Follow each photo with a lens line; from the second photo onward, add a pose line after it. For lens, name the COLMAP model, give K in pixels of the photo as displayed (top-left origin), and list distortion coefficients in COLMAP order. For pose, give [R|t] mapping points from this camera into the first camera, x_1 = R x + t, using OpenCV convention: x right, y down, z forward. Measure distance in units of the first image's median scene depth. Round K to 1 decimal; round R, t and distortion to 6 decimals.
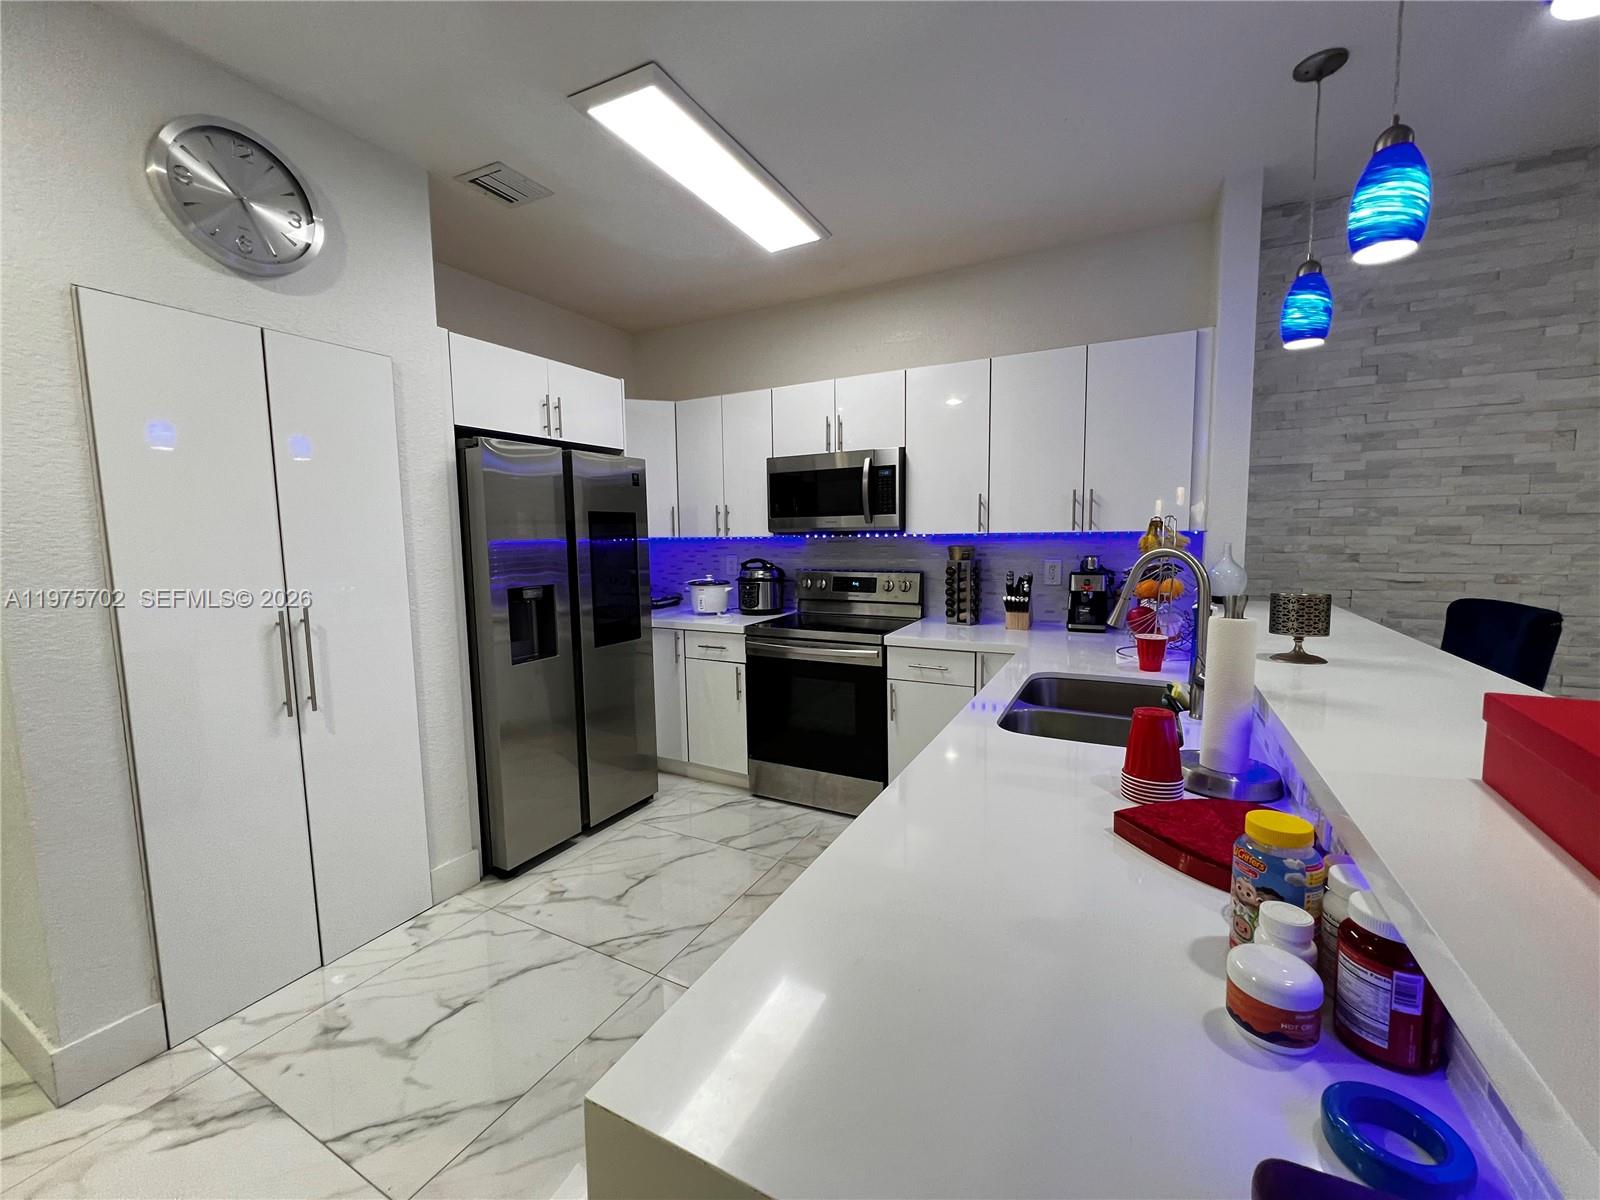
lens RADIAL K [[641.2, 0, 803.6], [0, 641.2, 593.4], [0, 0, 1]] dist [-0.004093, -0.000280]
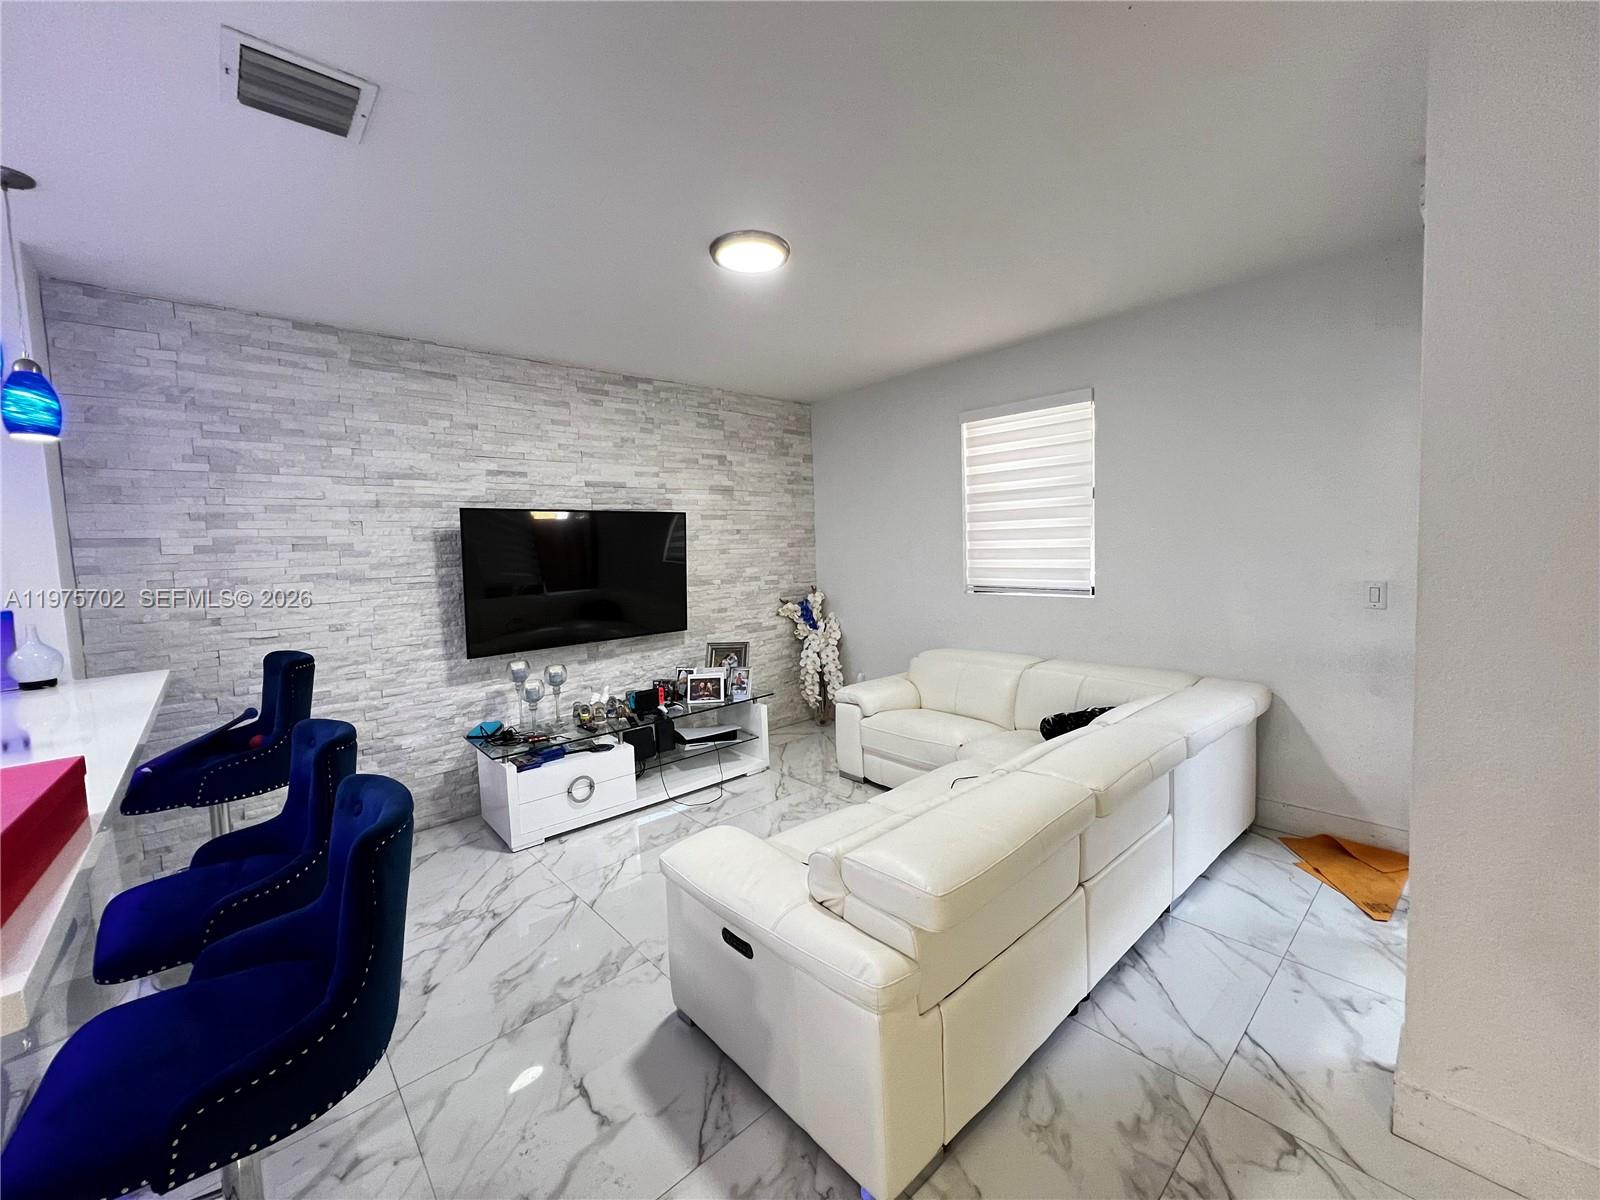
lens RADIAL K [[645.7, 0, 802.1], [0, 645.7, 597.5], [0, 0, 1]] dist [0.003532, 0.000066]
pose [[0.335683, -0.071355, 0.939268, 0.146115], [0.125740, 0.991598, 0.030392, -0.003372], [-0.933545, 0.107902, 0.341835, -0.393639]]
